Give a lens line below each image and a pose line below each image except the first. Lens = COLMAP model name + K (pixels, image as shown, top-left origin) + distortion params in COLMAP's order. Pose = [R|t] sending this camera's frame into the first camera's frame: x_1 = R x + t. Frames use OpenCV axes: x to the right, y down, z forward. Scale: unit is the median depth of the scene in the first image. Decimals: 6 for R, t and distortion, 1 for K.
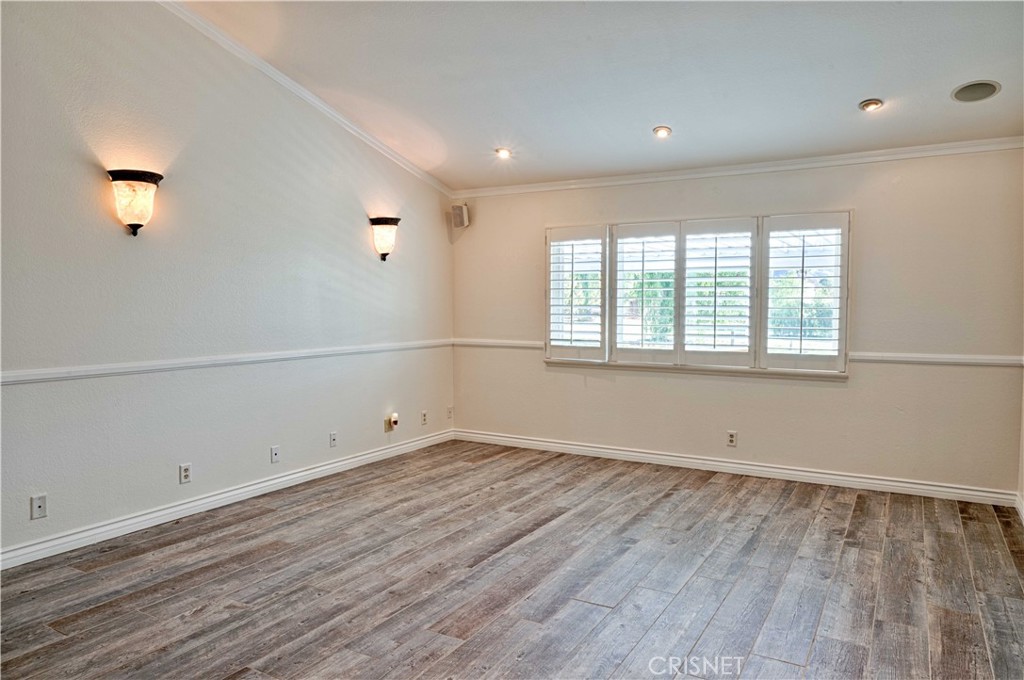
lens RADIAL K [[689.3, 0, 511.0], [0, 689.3, 342.9], [0, 0, 1]] dist [0.007083, -0.004874]
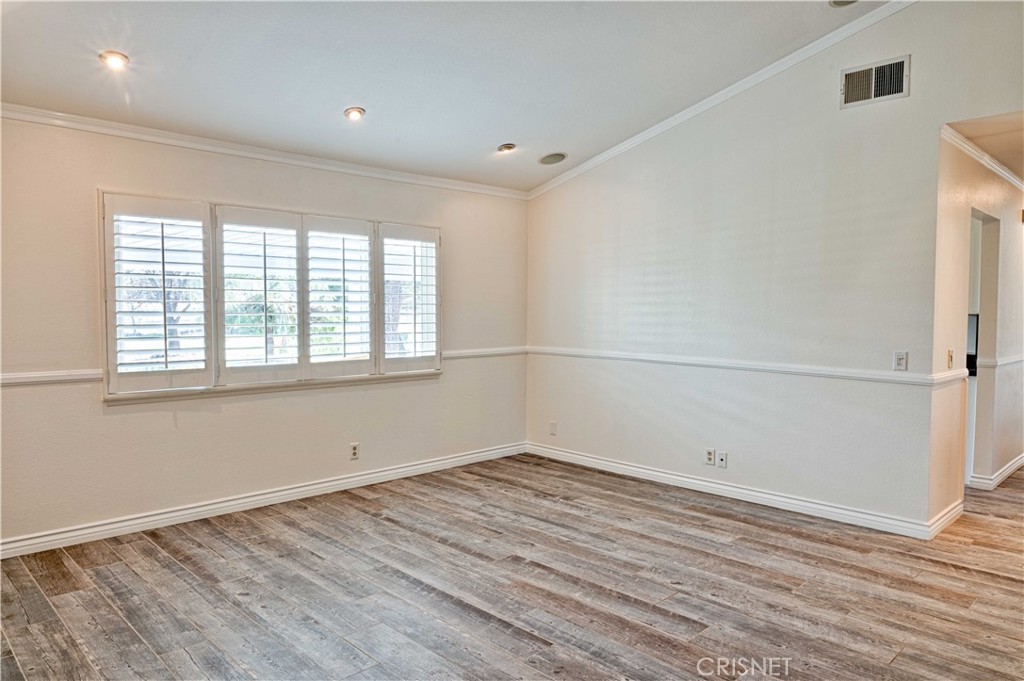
lens RADIAL K [[689.3, 0, 511.9], [0, 689.3, 341.7], [0, 0, 1]] dist [0.007083, -0.004874]
pose [[0.270096, -0.046999, 0.961686, -0.576695], [0.051970, 0.998064, 0.034180, -0.036118], [-0.961430, 0.040747, 0.272016, 0.573039]]
